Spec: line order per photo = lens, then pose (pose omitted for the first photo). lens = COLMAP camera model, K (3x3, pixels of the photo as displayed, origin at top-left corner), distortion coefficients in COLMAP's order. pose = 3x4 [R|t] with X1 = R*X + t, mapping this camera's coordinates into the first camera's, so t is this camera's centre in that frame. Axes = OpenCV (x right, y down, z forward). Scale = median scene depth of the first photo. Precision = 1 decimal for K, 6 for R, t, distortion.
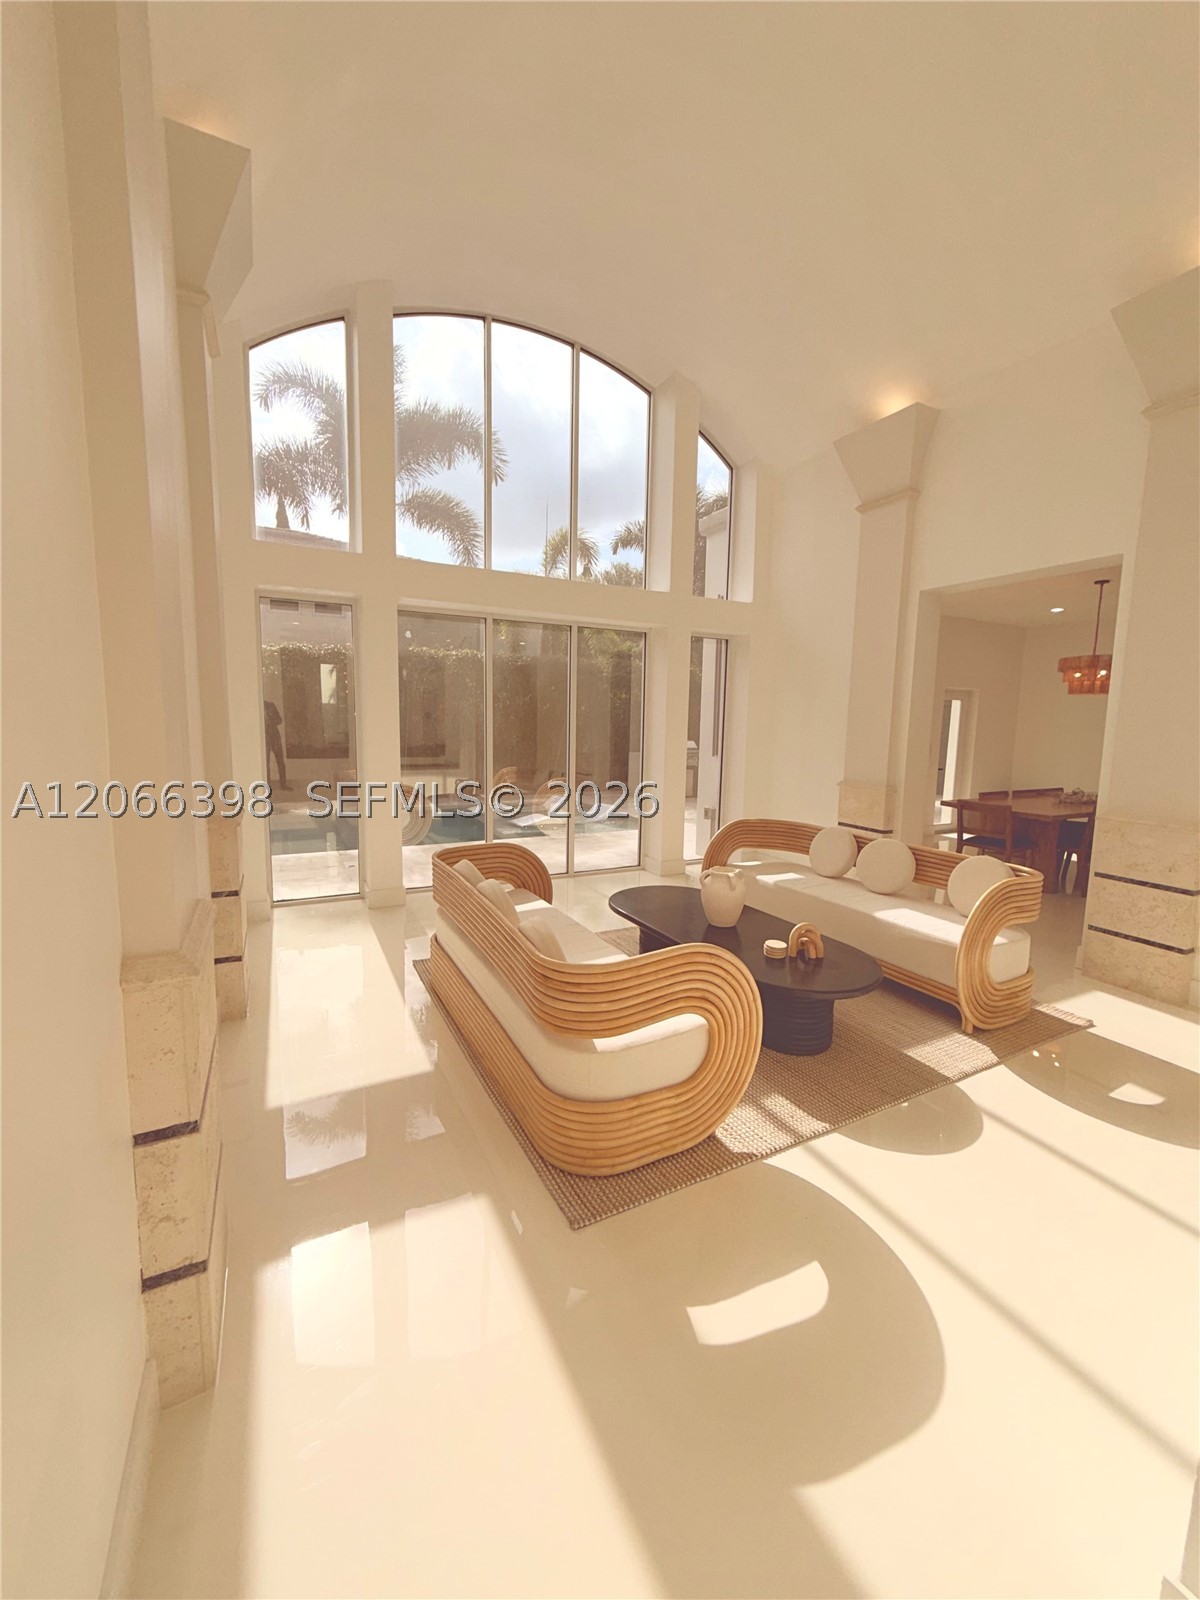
lens RADIAL K [[637.1, 0, 600.0], [0, 637.1, 800.0], [0, 0, 1]] dist [0.000095, -0.000055]
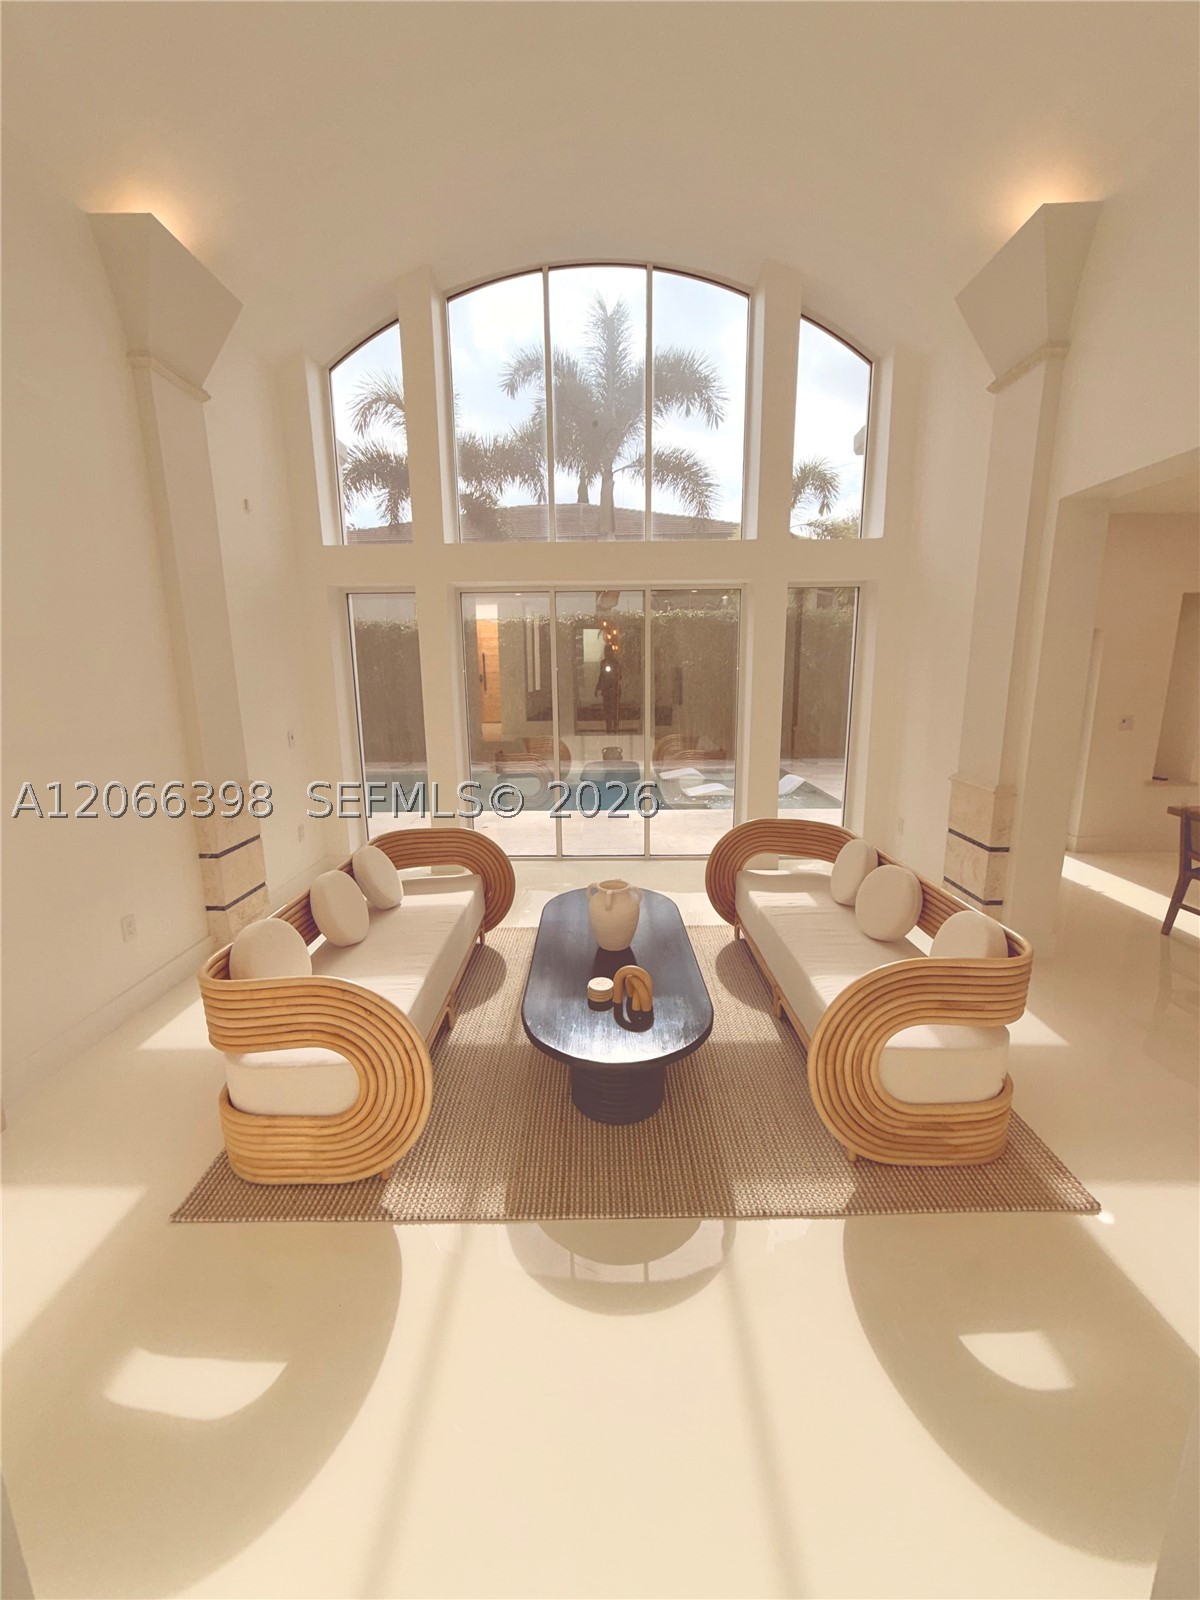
lens RADIAL K [[640.1, 0, 601.8], [0, 640.1, 796.1], [0, 0, 1]] dist [0.000606, 0.000175]
pose [[0.883473, 0.061479, -0.464431, 0.646900], [-0.030767, 0.996826, 0.073428, -0.081985], [0.467471, -0.050582, 0.882560, 0.265363]]
